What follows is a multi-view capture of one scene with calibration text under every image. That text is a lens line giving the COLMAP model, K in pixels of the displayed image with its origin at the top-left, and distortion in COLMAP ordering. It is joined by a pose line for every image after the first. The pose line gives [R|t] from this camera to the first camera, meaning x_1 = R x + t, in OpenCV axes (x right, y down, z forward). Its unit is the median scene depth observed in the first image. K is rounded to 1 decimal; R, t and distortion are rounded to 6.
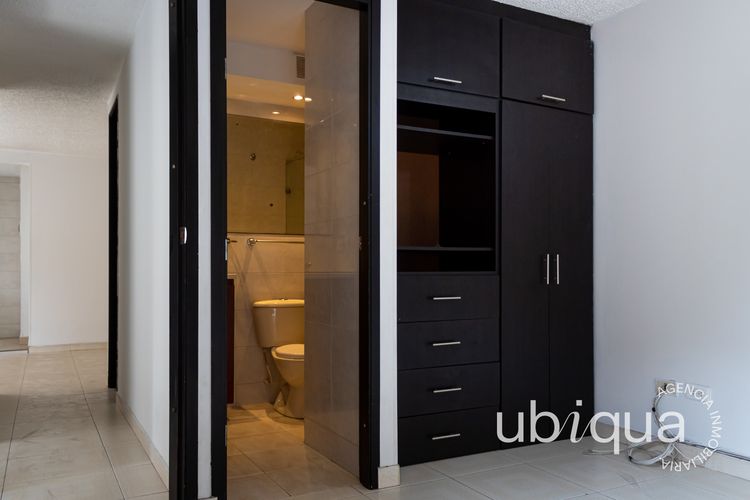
lens RADIAL K [[622.4, 0, 375.6], [0, 622.4, 271.7], [0, 0, 1]] dist [0.103520, -0.134465]
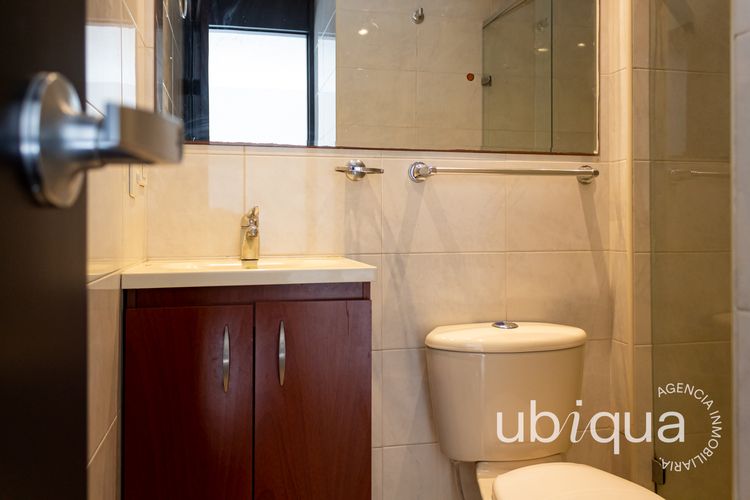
lens RADIAL K [[622.4, 0, 375.6], [0, 622.4, 271.7], [0, 0, 1]] dist [0.103520, -0.134465]
pose [[0.968306, 0.017453, -0.249155, -0.130454], [0.002197, 0.996922, 0.078371, -0.016796], [0.249755, -0.076435, 0.965287, 0.626513]]
